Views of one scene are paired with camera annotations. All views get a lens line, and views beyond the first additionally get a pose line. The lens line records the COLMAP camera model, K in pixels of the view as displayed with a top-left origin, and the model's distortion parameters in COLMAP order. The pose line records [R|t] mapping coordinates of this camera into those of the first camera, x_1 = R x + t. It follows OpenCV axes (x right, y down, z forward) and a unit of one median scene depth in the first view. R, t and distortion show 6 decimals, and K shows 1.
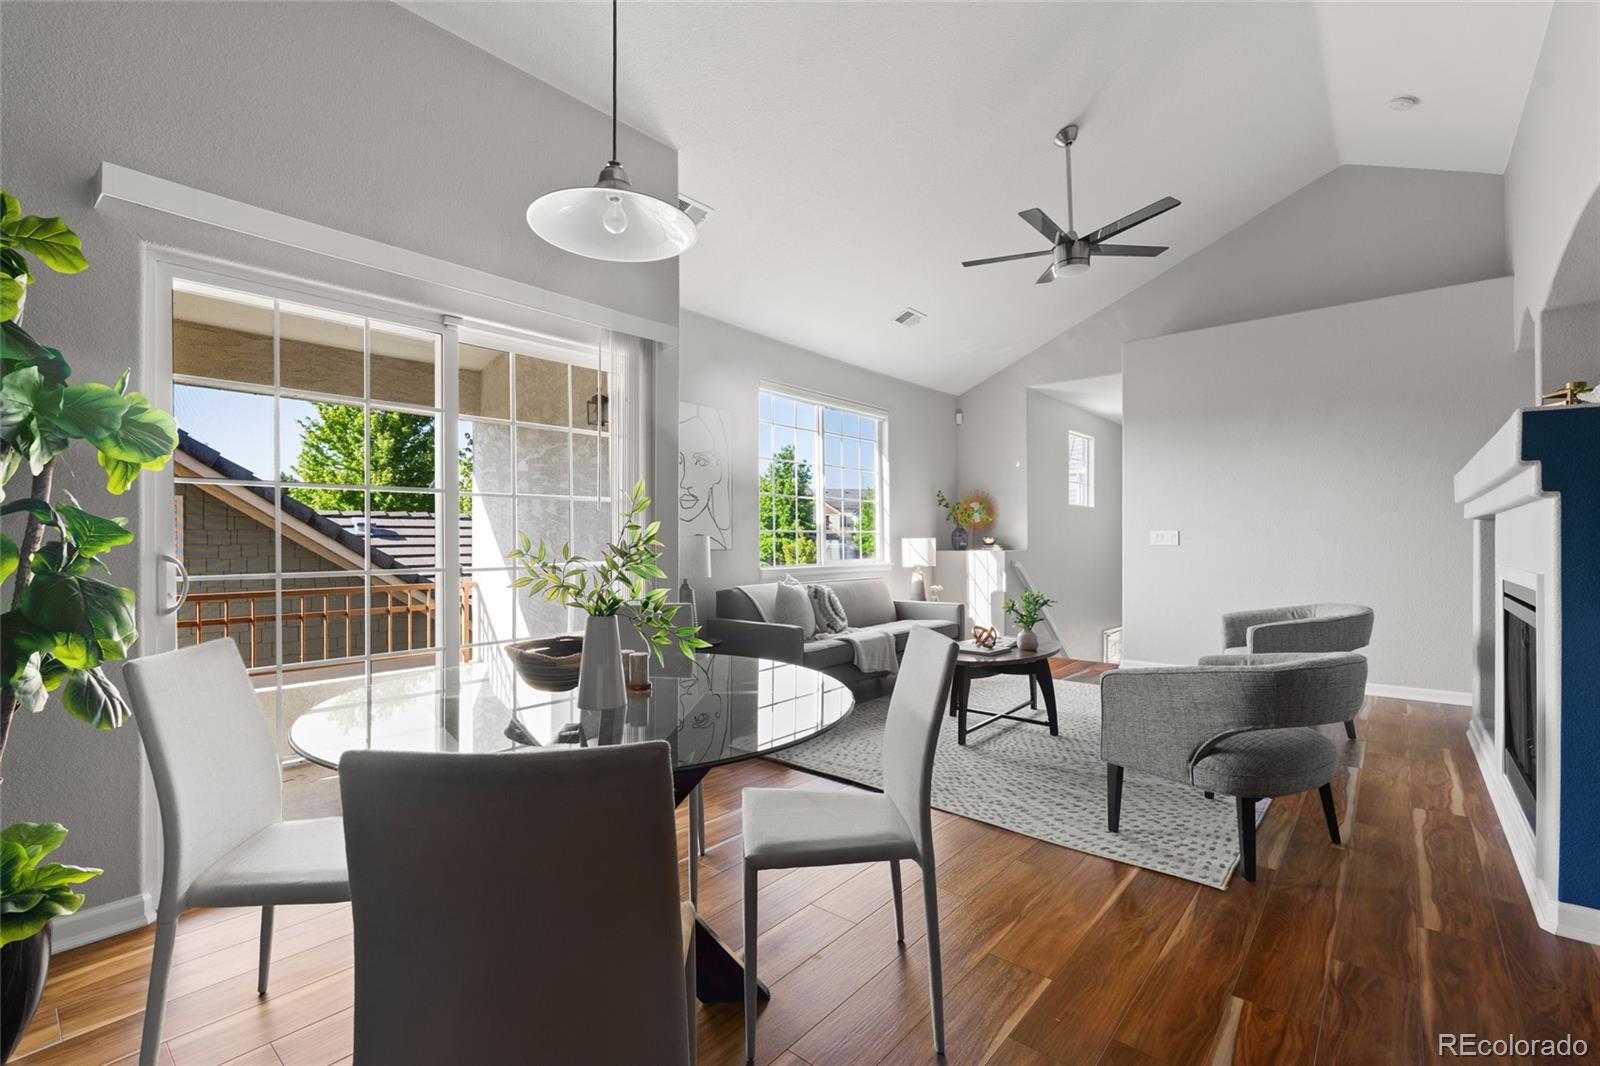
lens RADIAL K [[706.2, 0, 791.0], [0, 706.2, 537.5], [0, 0, 1]] dist [-0.004052, -0.001079]
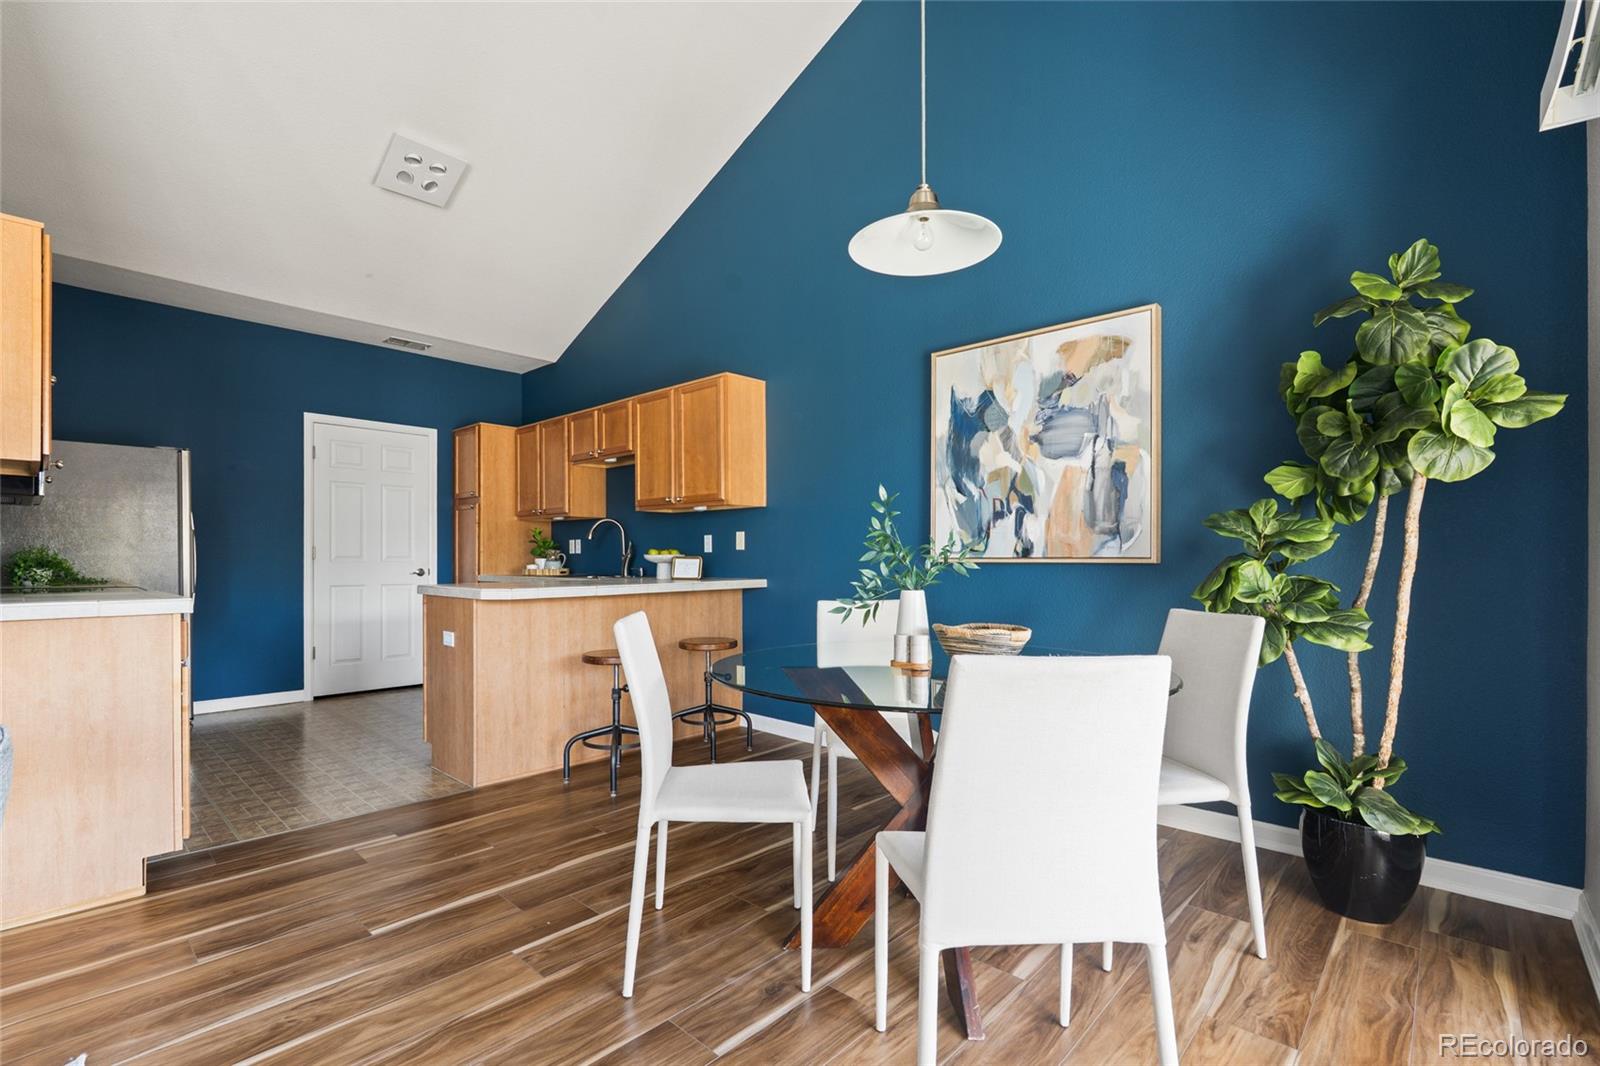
lens RADIAL K [[706.2, 0, 793.9], [0, 706.2, 562.2], [0, 0, 1]] dist [-0.004052, -0.001079]
pose [[-0.999433, -0.001014, 0.033659, -0.036960], [-0.000934, 0.999997, 0.002390, 0.021649], [-0.033661, 0.002357, -0.999431, 0.899545]]
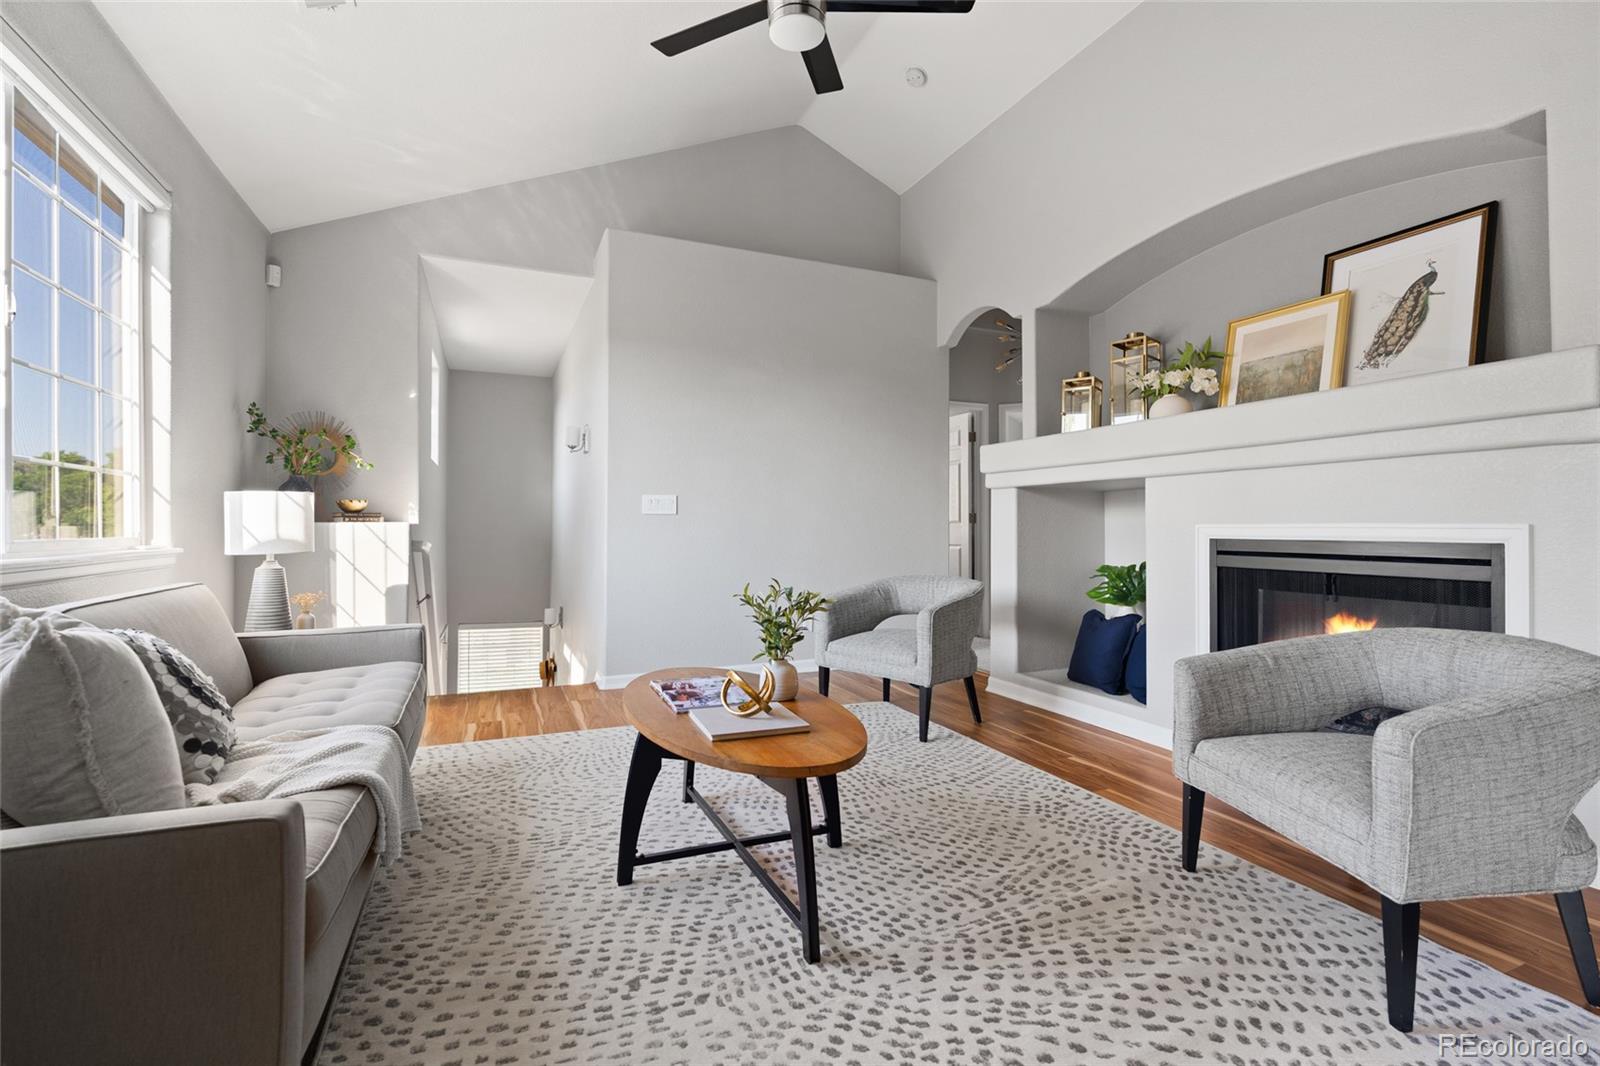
lens RADIAL K [[706.2, 0, 797.2], [0, 706.2, 533.7], [0, 0, 1]] dist [-0.004052, -0.001079]
pose [[0.435796, -0.006105, 0.900025, -0.132152], [-0.006637, 0.999928, 0.009996, 0.034038], [-0.900021, -0.010330, 0.435724, 0.794190]]
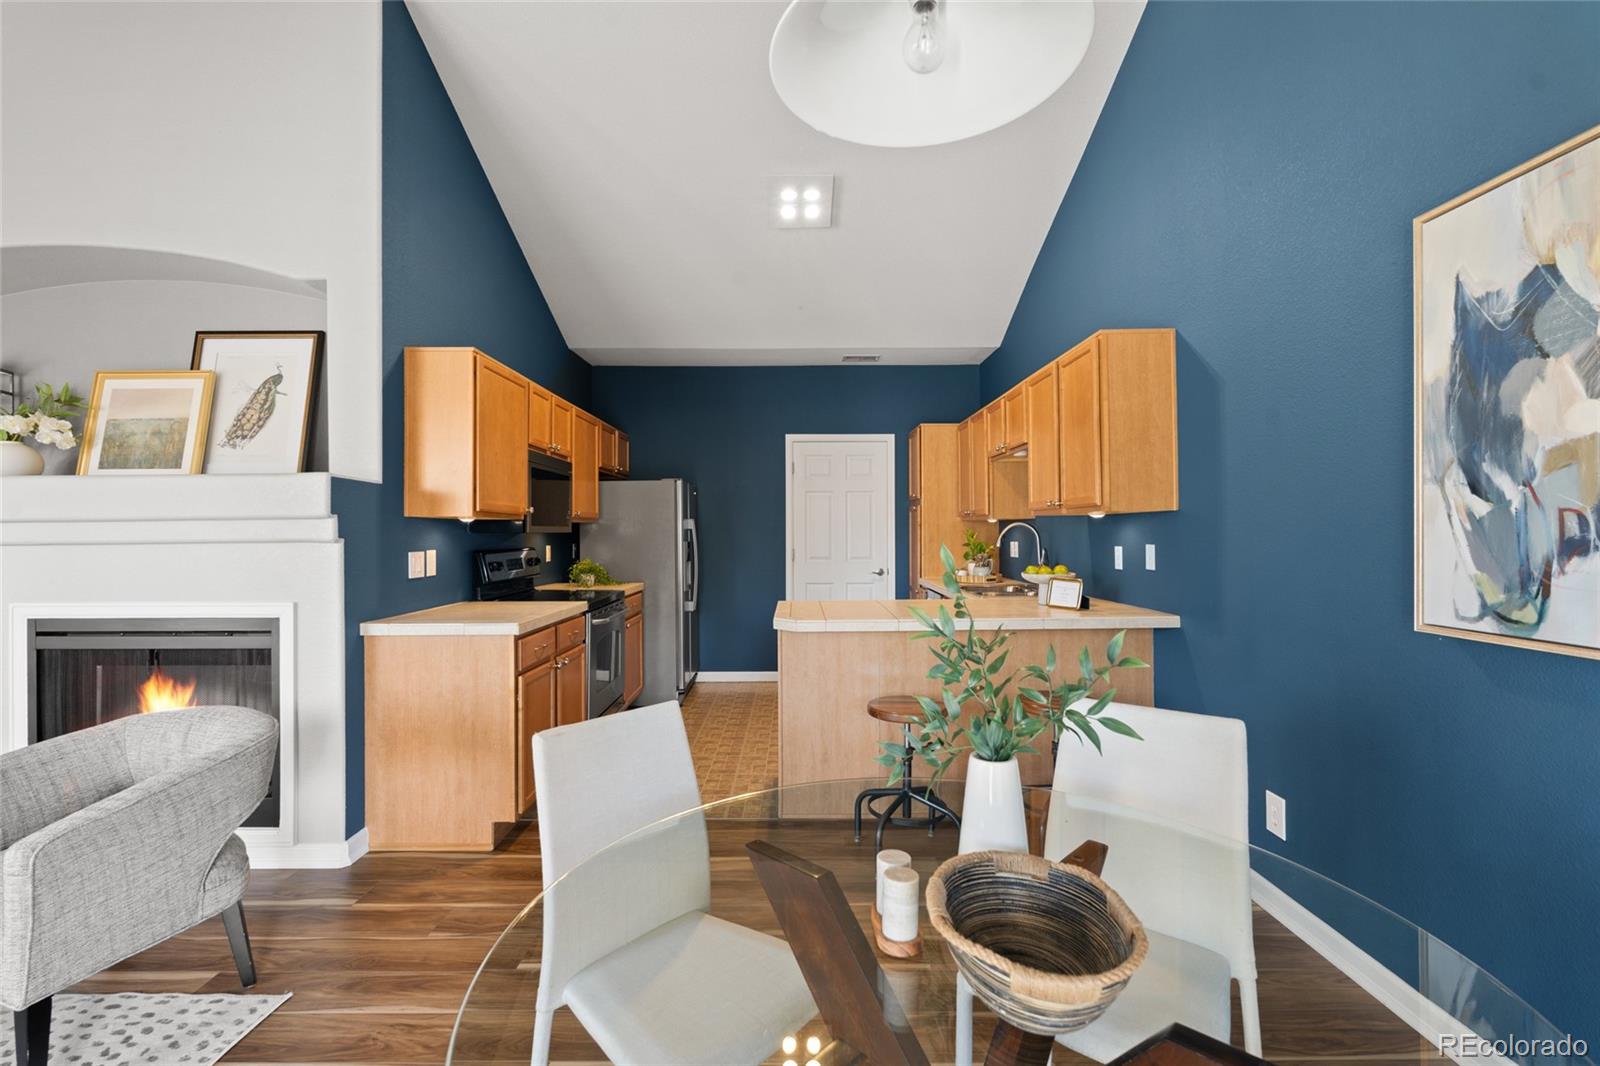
lens RADIAL K [[706.2, 0, 798.1], [0, 706.2, 527.4], [0, 0, 1]] dist [-0.004052, -0.001079]
pose [[-0.653228, 0.007305, 0.757126, -0.251935], [0.001613, 0.999965, -0.008256, -0.036662], [-0.757160, -0.004172, -0.653216, 0.608413]]
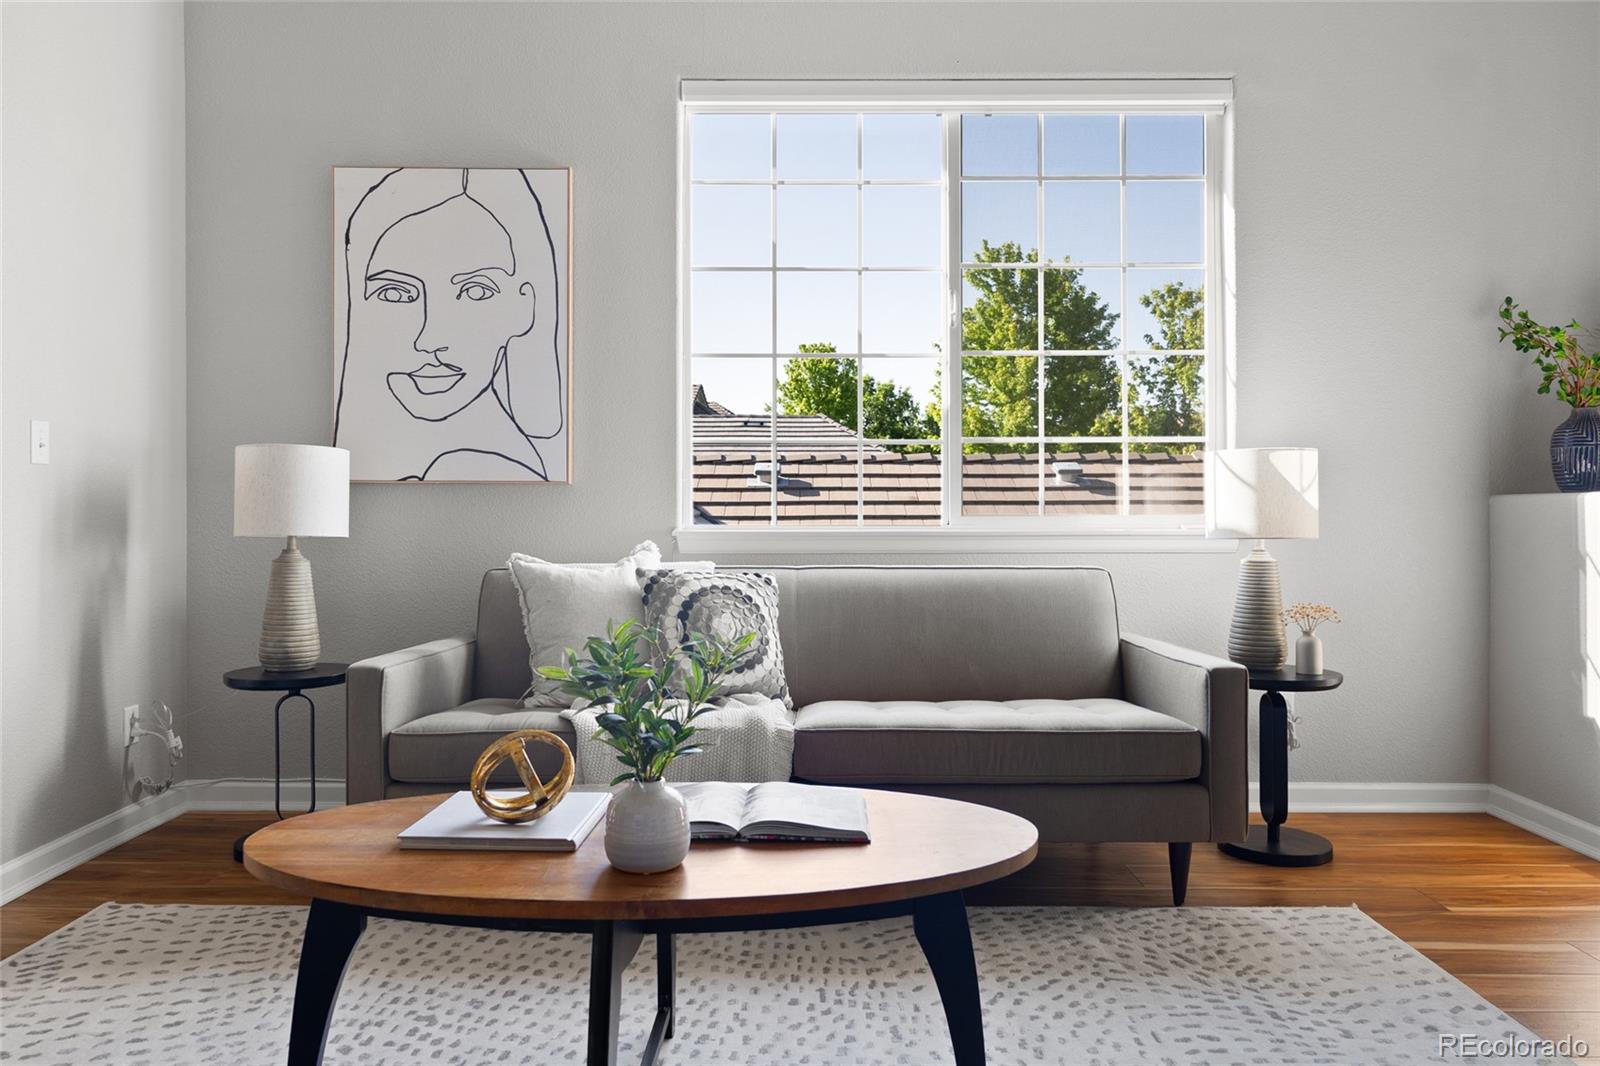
lens RADIAL K [[1109.1, 0, 792.5], [0, 1109.1, 513.5], [0, 0, 1]] dist [-0.005013, 0.004086]
pose [[0.653867, 0.003400, -0.756602, 0.674381], [0.002953, 0.999971, 0.007045, 0.040901], [0.756604, -0.006841, 0.653838, 0.827804]]
